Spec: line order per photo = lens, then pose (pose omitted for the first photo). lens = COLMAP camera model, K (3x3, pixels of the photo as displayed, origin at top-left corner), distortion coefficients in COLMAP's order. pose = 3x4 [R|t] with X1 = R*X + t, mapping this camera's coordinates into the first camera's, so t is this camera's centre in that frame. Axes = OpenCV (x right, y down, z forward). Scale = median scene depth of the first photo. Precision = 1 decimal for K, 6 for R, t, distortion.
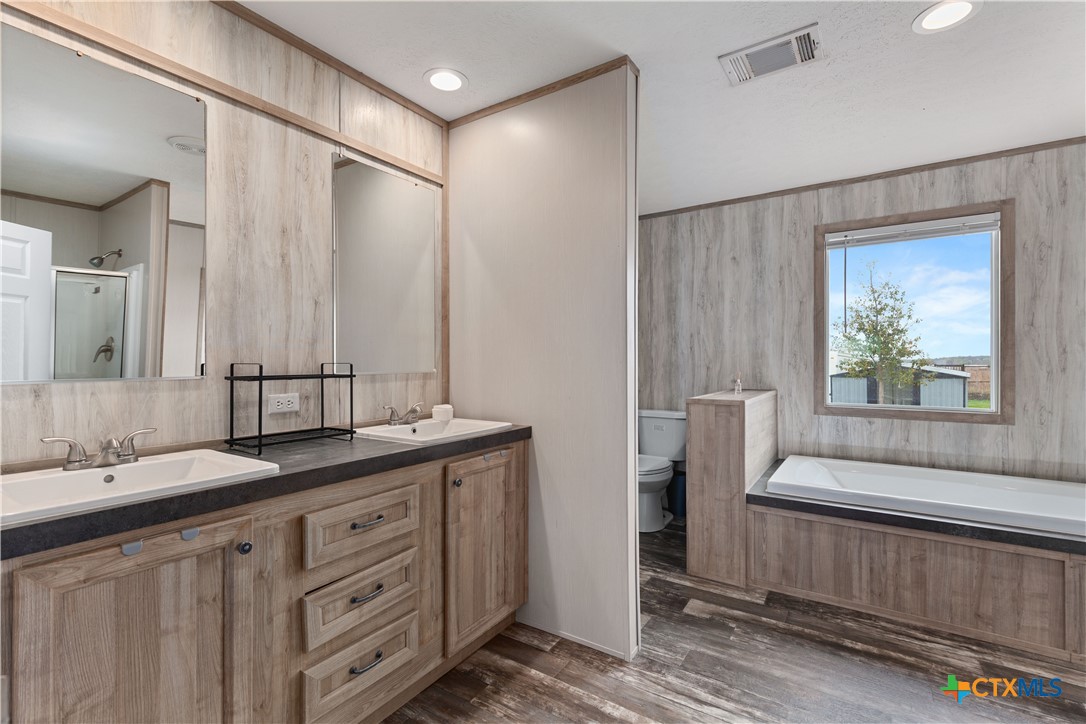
lens RADIAL K [[481.0, 0, 543.0], [0, 481.0, 362.0], [0, 0, 1]] dist [-0.000538, -0.000106]
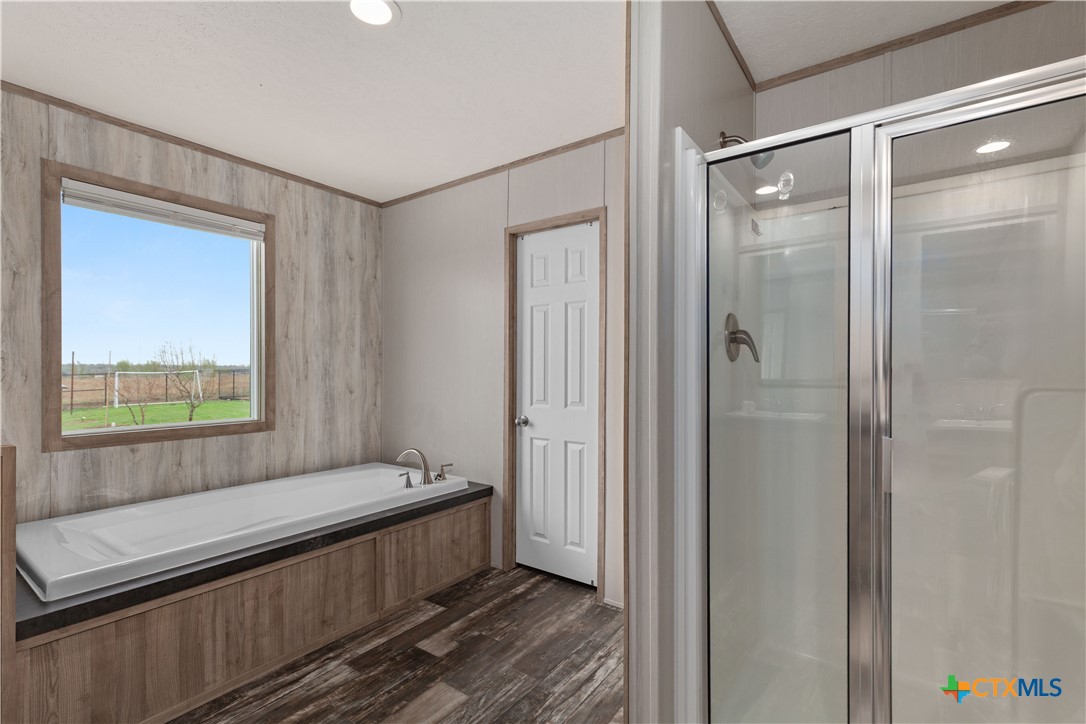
lens RADIAL K [[490.0, 0, 539.4], [0, 490.0, 374.4], [0, 0, 1]] dist [-0.000261, 0.000524]
pose [[0.045236, -0.006724, 0.998954, -0.071336], [0.002939, 0.999974, 0.006598, 0.003064], [-0.998972, 0.002637, 0.045254, 0.372217]]
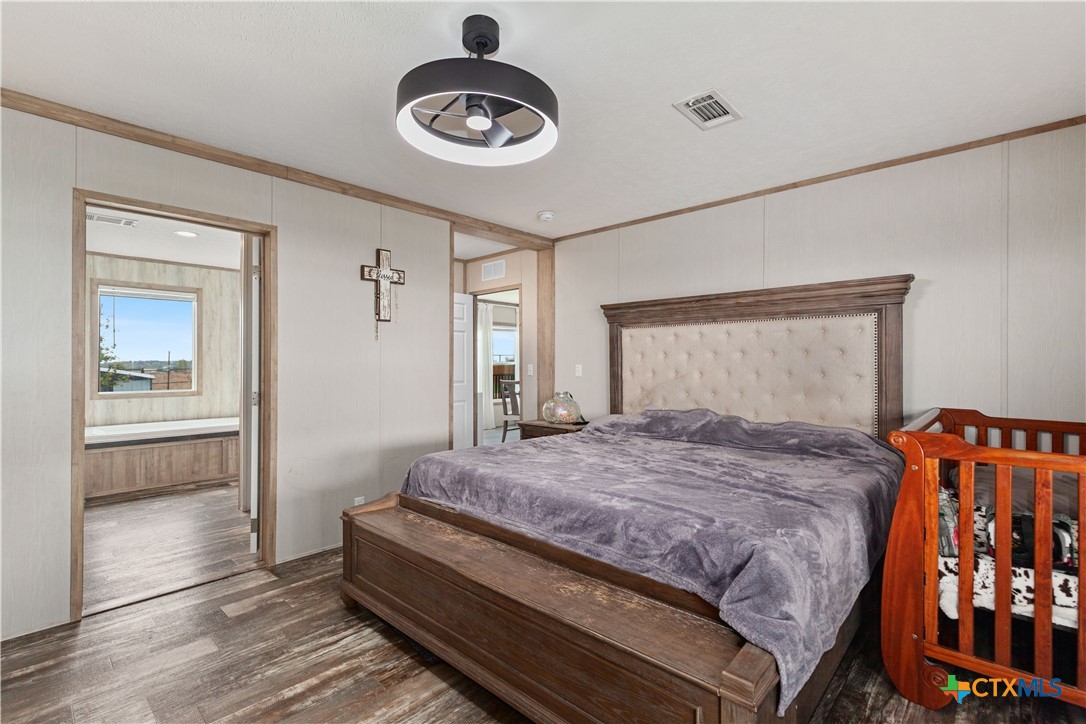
lens RADIAL K [[494.6, 0, 518.7], [0, 494.6, 361.0], [0, 0, 1]] dist [0.032006, -0.000201]
pose [[0.197826, 0.007144, 0.980211, -0.906308], [0.003261, 0.999963, -0.007946, 0.000338], [-0.980232, 0.004768, 0.197795, -0.801381]]
